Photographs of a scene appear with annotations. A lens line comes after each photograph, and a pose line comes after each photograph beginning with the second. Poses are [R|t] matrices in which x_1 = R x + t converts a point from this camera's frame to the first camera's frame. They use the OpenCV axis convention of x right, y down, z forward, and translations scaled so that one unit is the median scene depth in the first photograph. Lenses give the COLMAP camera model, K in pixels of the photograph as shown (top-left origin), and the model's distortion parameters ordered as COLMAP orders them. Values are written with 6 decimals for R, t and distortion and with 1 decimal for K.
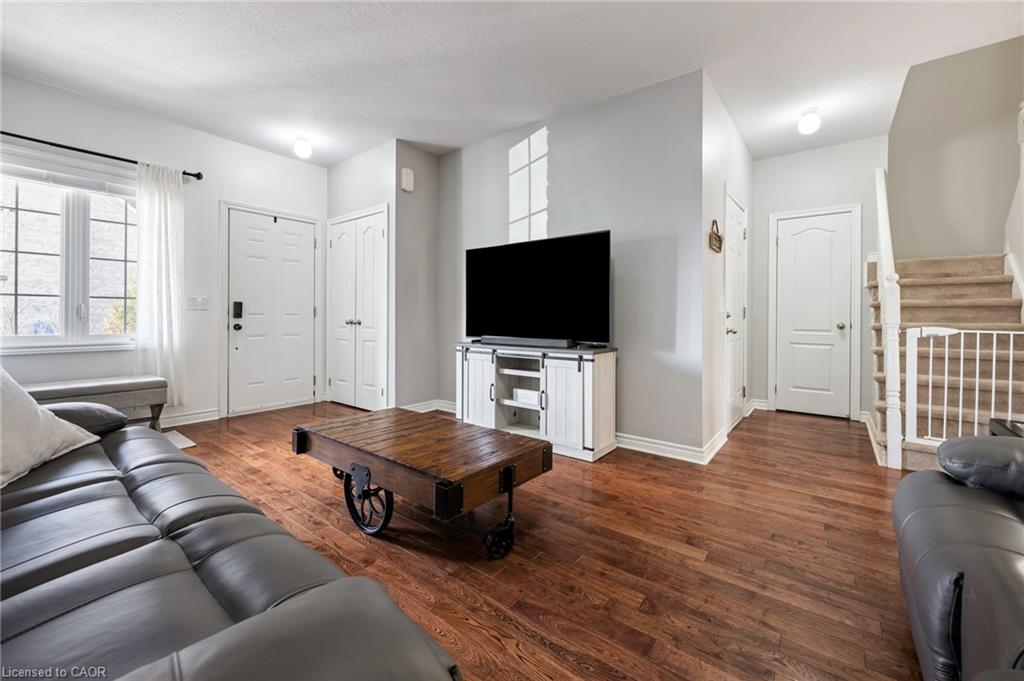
lens RADIAL K [[413.1, 0, 510.1], [0, 413.1, 317.9], [0, 0, 1]] dist [-0.000460, -0.000135]
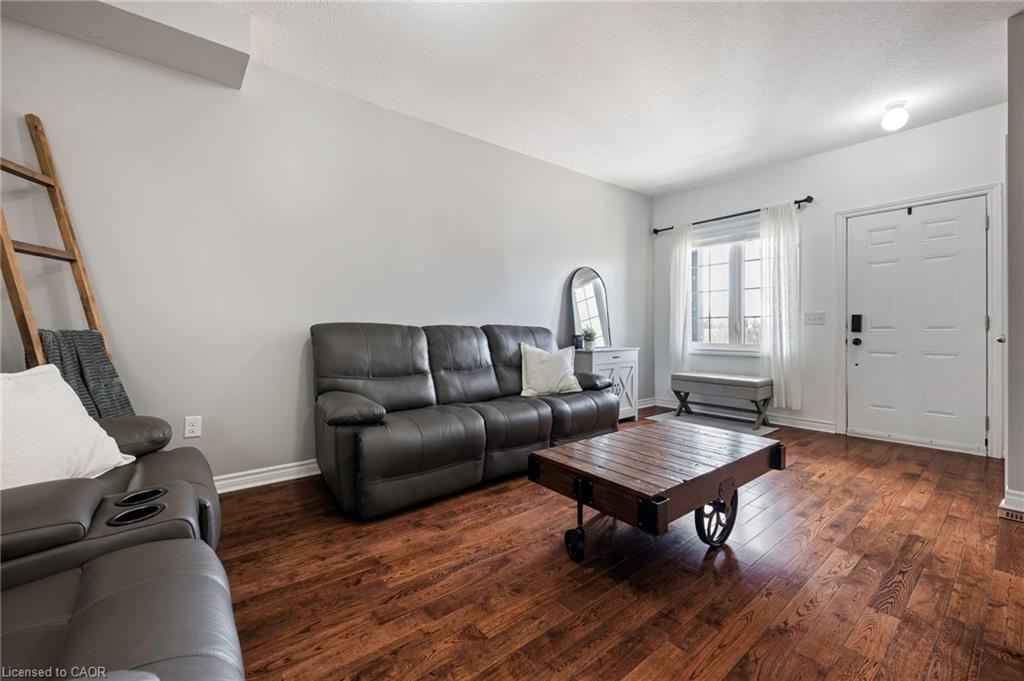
lens RADIAL K [[411.6, 0, 506.9], [0, 411.6, 332.1], [0, 0, 1]] dist [-0.000381, 0.000012]
pose [[-0.227660, -0.002226, -0.973738, 0.525333], [-0.002084, 0.999996, -0.001799, 0.004273], [0.973738, 0.001620, -0.227664, 0.547275]]
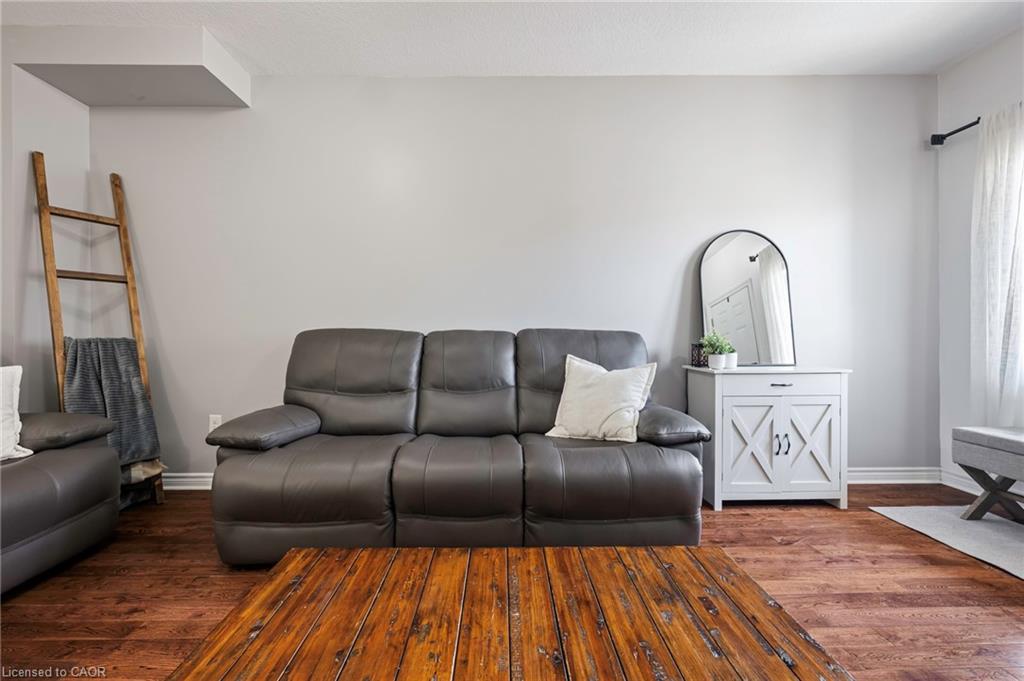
lens RADIAL K [[412.4, 0, 512.0], [0, 412.4, 340.5], [0, 0, 1]] dist [-0.000931, 0.000079]
pose [[-0.771670, 0.000441, -0.636022, -0.009663], [-0.002322, 0.999991, 0.003511, 0.002397], [0.636018, 0.004186, -0.771663, 0.841578]]
